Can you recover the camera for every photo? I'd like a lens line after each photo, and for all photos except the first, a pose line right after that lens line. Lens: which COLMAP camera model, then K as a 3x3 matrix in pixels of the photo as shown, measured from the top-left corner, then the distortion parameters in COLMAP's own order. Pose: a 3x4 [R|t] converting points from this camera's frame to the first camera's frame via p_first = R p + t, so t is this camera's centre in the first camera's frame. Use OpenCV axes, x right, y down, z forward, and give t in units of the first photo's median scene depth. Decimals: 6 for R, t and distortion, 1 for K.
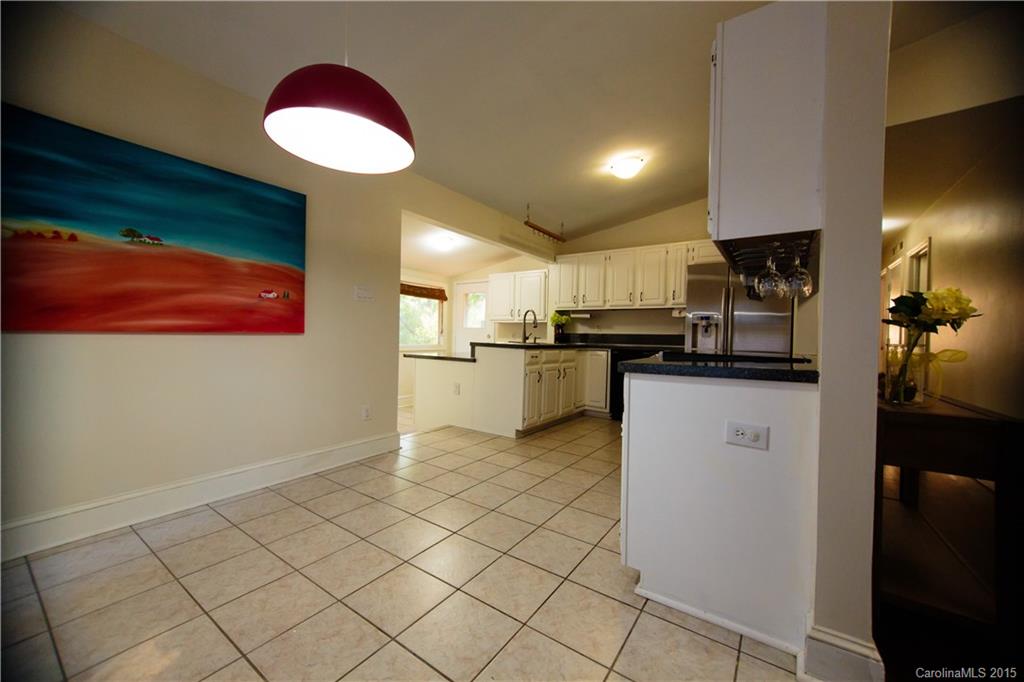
lens RADIAL K [[386.6, 0, 514.8], [0, 386.6, 340.3], [0, 0, 1]] dist [0.002767, 0.000235]
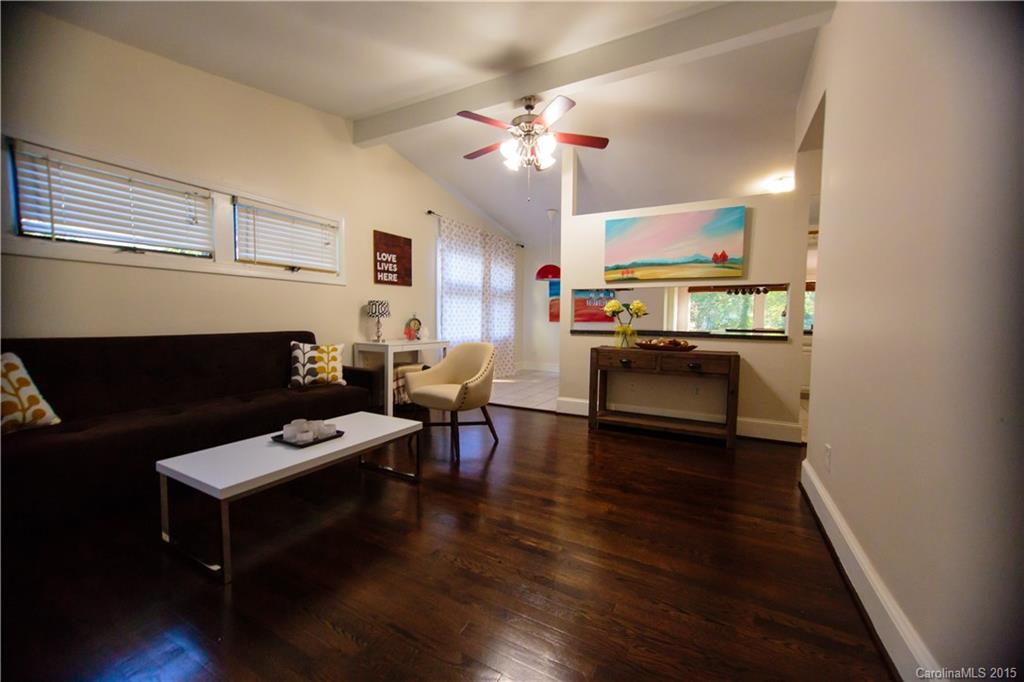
lens RADIAL K [[386.6, 0, 514.7], [0, 386.6, 341.6], [0, 0, 1]] dist [0.002767, 0.000235]
pose [[0.118445, 0.044895, -0.991945, 2.233329], [-0.016019, 0.998934, 0.043298, 0.014207], [0.992831, 0.010762, 0.119037, 0.023287]]
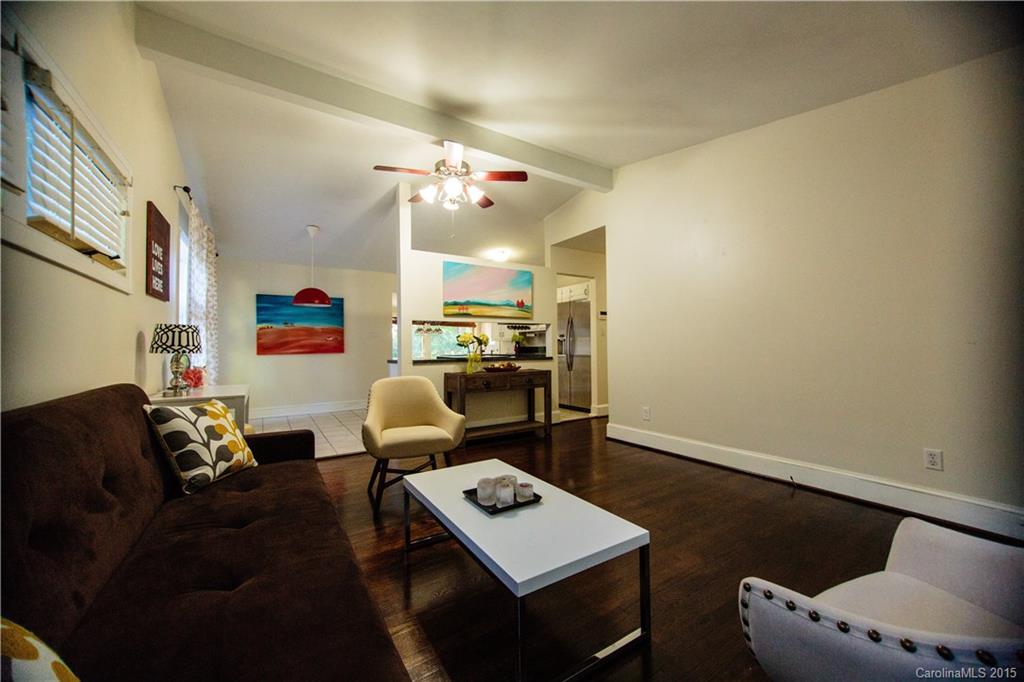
lens RADIAL K [[386.6, 0, 511.0], [0, 386.6, 341.1], [0, 0, 1]] dist [0.002767, 0.000235]
pose [[0.917541, -0.034627, -0.396131, 1.626851], [0.024659, 0.999239, -0.030230, 0.010045], [0.396876, 0.017969, 0.917696, -0.981466]]
